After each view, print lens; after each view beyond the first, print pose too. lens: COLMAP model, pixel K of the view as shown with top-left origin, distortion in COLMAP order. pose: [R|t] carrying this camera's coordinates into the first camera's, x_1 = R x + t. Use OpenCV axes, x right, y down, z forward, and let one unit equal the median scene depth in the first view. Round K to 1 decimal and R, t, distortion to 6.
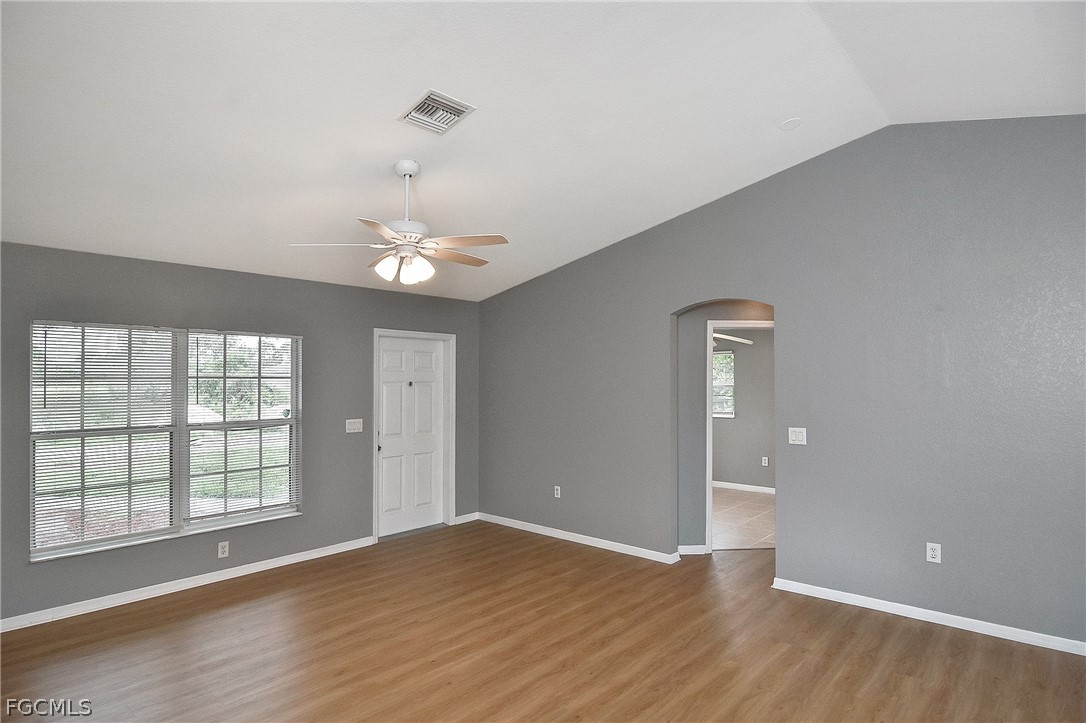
lens RADIAL K [[602.6, 0, 543.0], [0, 602.6, 361.5], [0, 0, 1]] dist [-0.004606, -0.001371]
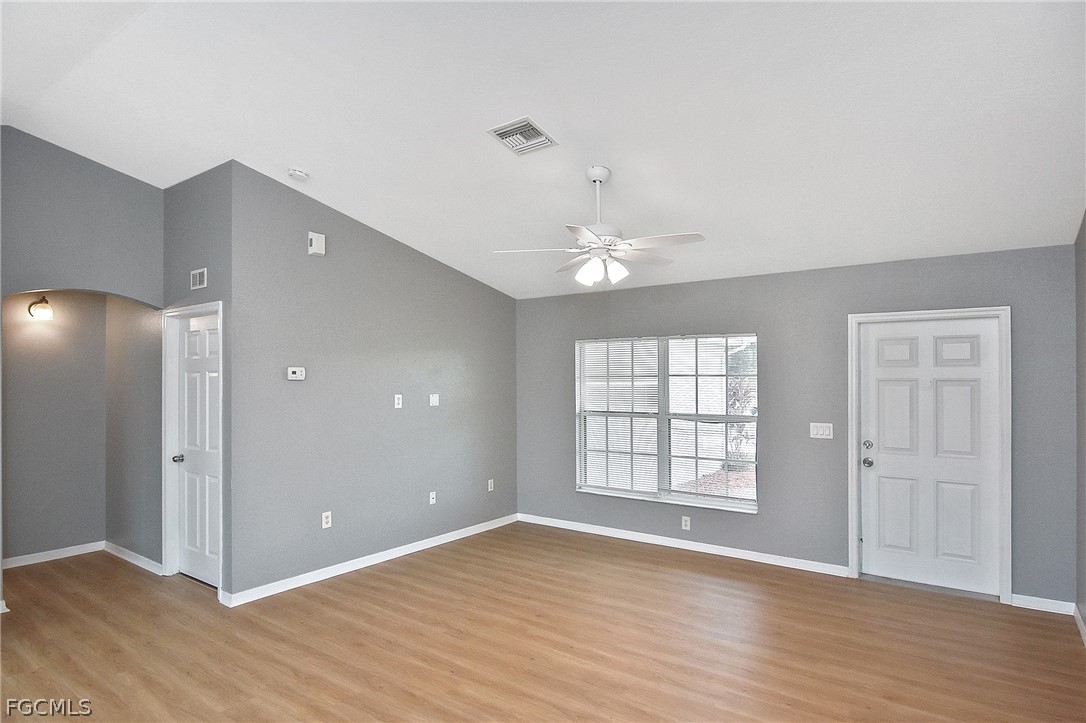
lens RADIAL K [[602.6, 0, 543.0], [0, 602.6, 361.5], [0, 0, 1]] dist [-0.004606, -0.001371]
pose [[0.096089, -0.027461, -0.994994, 0.699725], [0.026604, 0.999333, -0.025012, 0.023908], [0.995017, -0.024068, 0.096756, 0.699612]]
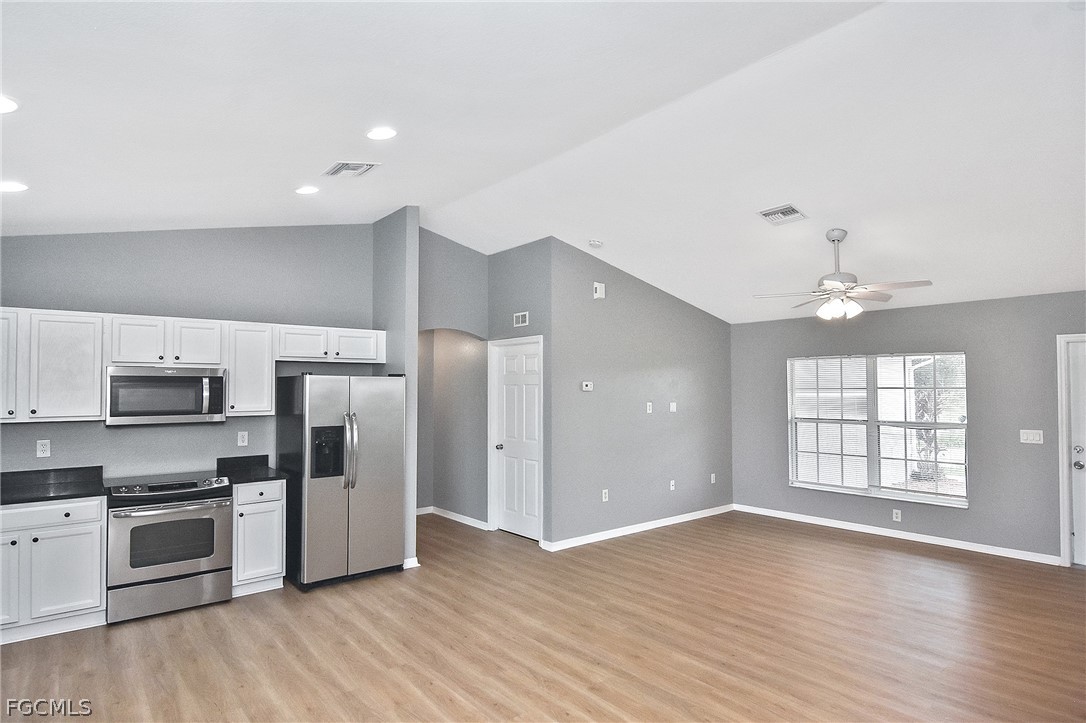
lens RADIAL K [[590.2, 0, 543.0], [0, 590.2, 361.5], [0, 0, 1]] dist [-0.001891, -0.010631]
pose [[-0.140646, -0.046452, -0.988970, 1.039377], [0.023390, 0.998464, -0.050224, 0.016430], [0.989784, -0.030196, -0.139344, 0.455845]]
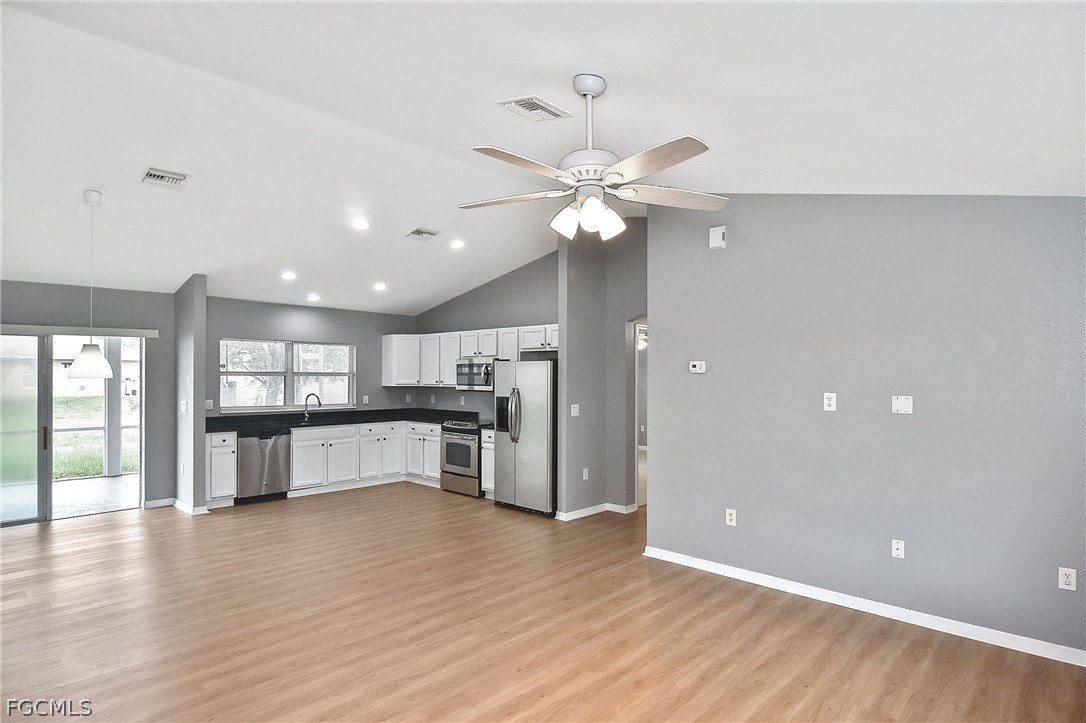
lens RADIAL K [[602.6, 0, 543.0], [0, 602.6, 361.5], [0, 0, 1]] dist [-0.004606, -0.001371]
pose [[-0.999441, -0.004724, 0.033092, -0.170497], [-0.006075, 0.999148, -0.040831, 0.045058], [-0.032870, -0.041009, -0.998618, 1.525186]]
